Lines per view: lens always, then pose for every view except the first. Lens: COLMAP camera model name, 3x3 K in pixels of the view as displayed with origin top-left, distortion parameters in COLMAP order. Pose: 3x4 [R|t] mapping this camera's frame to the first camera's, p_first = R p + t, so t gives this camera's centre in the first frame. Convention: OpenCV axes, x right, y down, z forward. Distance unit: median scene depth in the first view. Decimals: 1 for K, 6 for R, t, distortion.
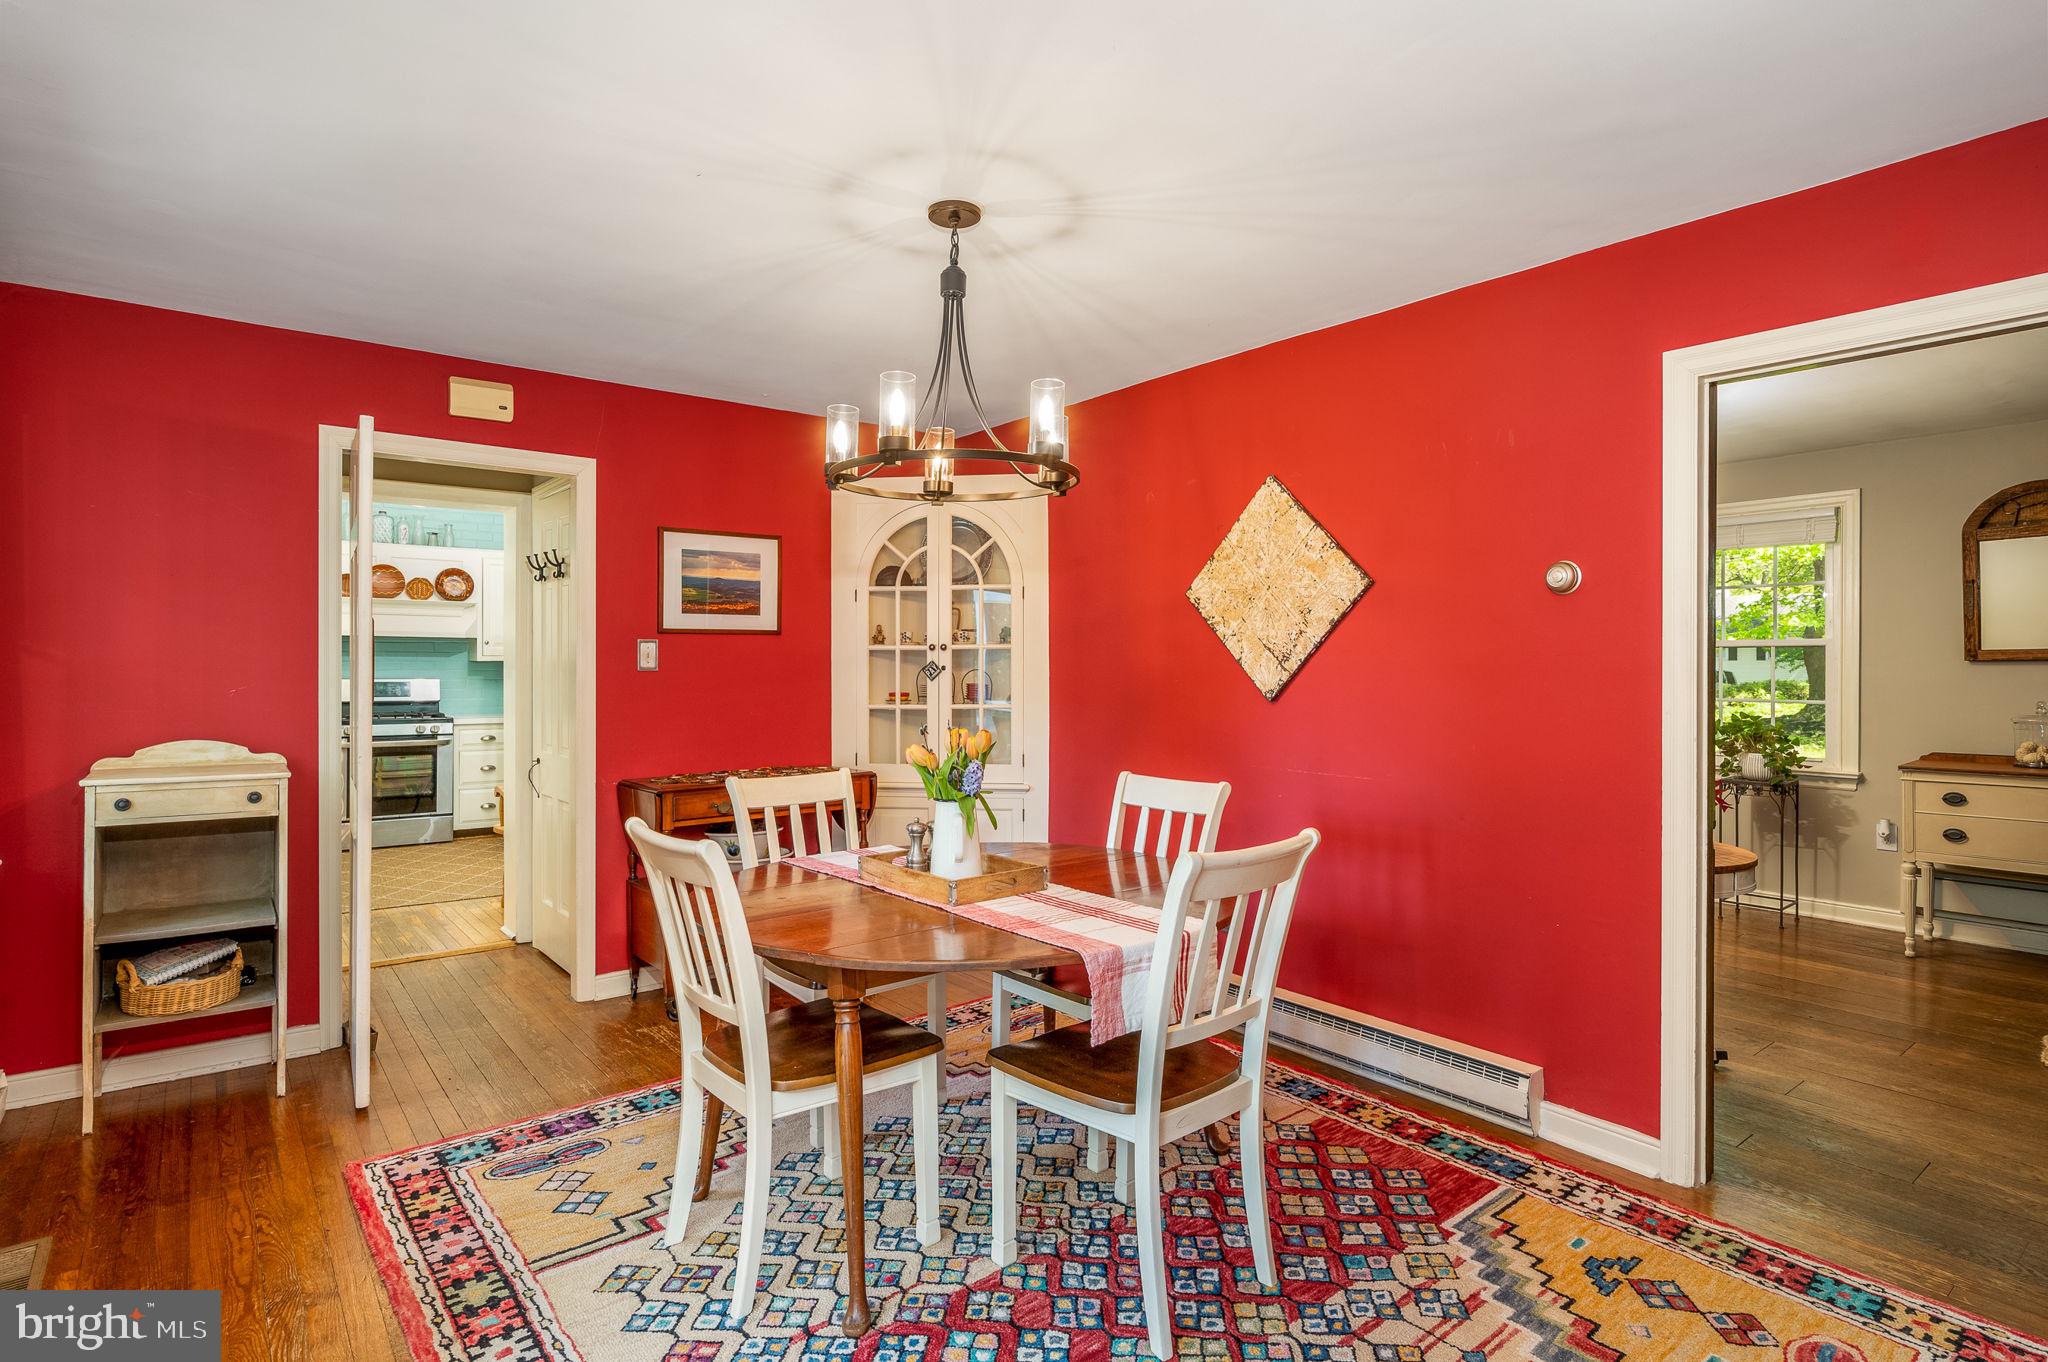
lens RADIAL K [[1036.3, 0, 1029.5], [0, 1036.3, 671.3], [0, 0, 1]] dist [0.001148, -0.000573]
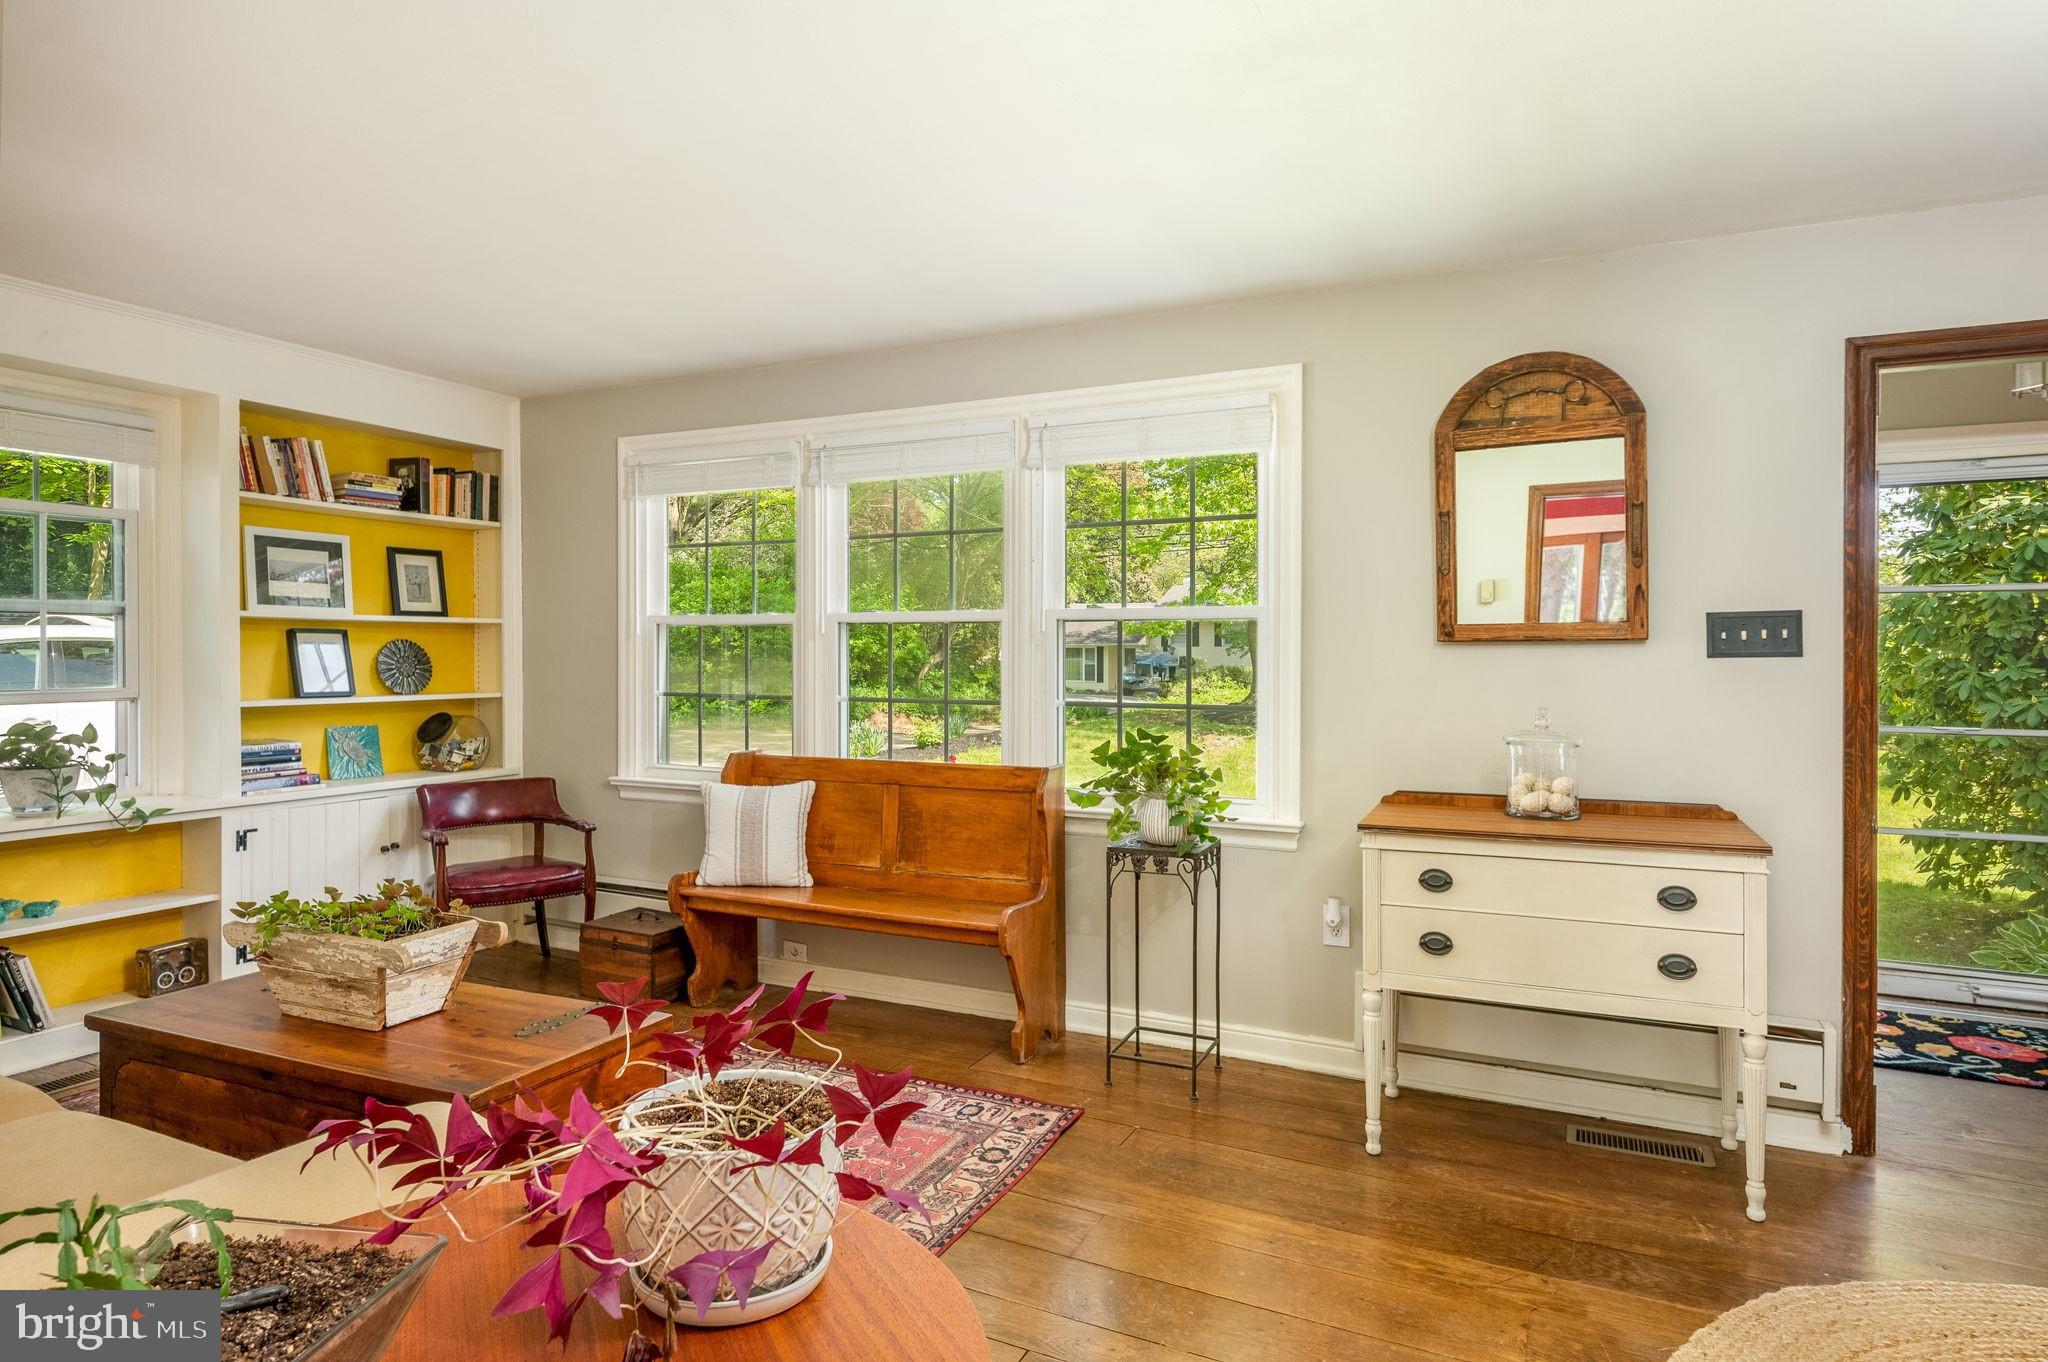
lens RADIAL K [[1149.1, 0, 1023.7], [0, 1149.1, 668.5], [0, 0, 1]] dist [-0.003663, -0.000169]
pose [[0.902498, -0.004281, 0.430673, 0.392381], [-0.000337, 0.999943, 0.010645, -0.001207], [-0.430694, -0.009752, 0.902445, 0.499556]]
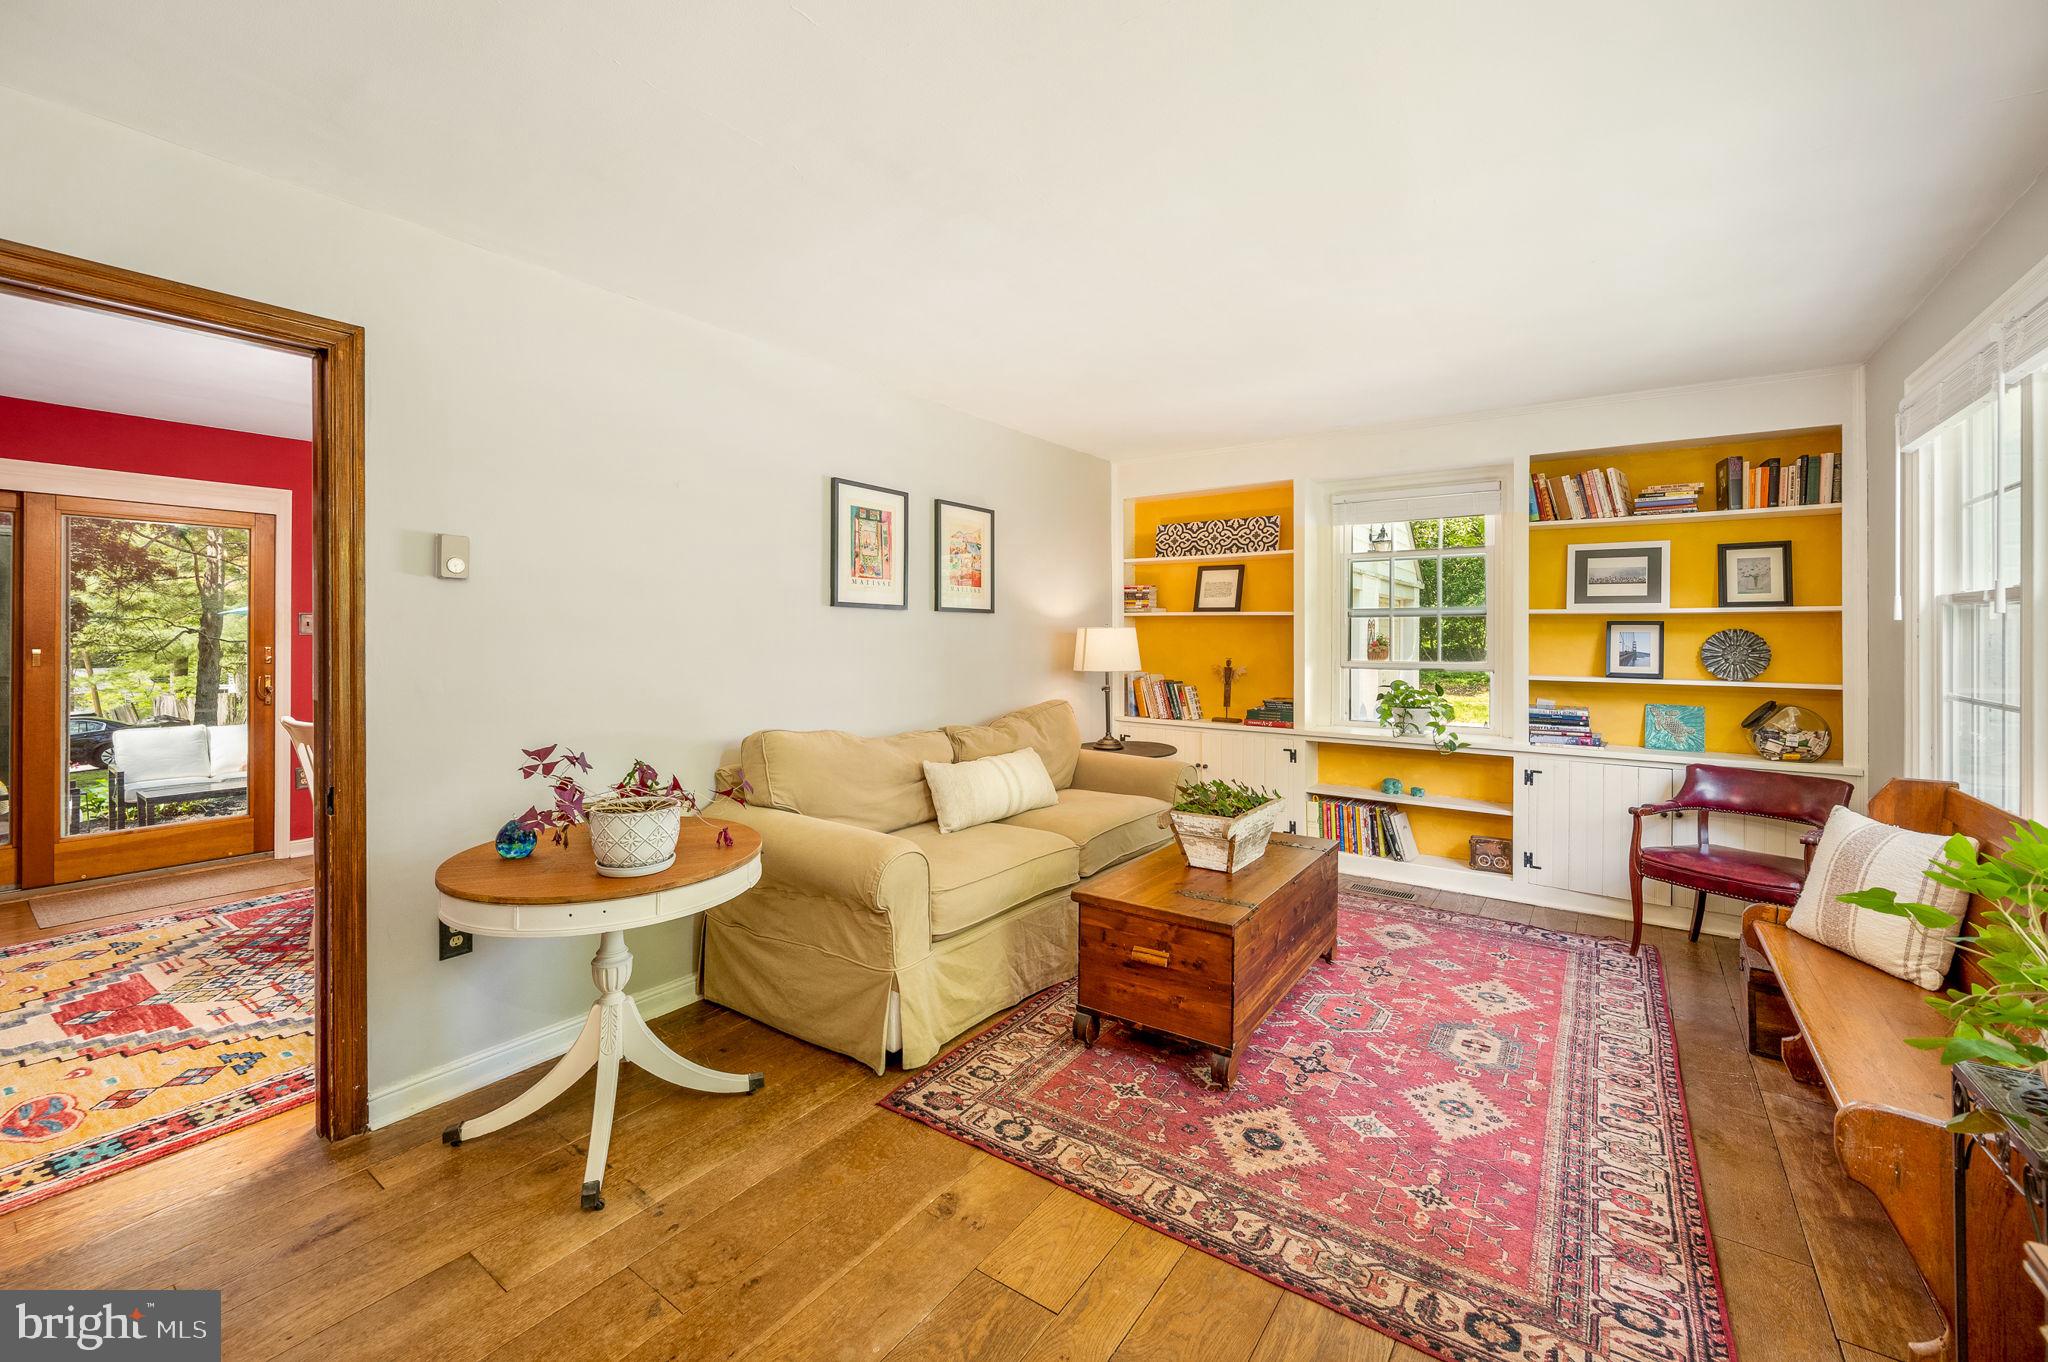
lens RADIAL K [[832.4, 0, 1035.2], [0, 832.4, 634.2], [0, 0, 1]] dist [-0.002165, 0.000243]
pose [[0.281832, 0.000350, -0.959464, 0.903985], [-0.010773, 0.999938, -0.002800, -0.001878], [0.959403, 0.011126, 0.281819, 0.796567]]
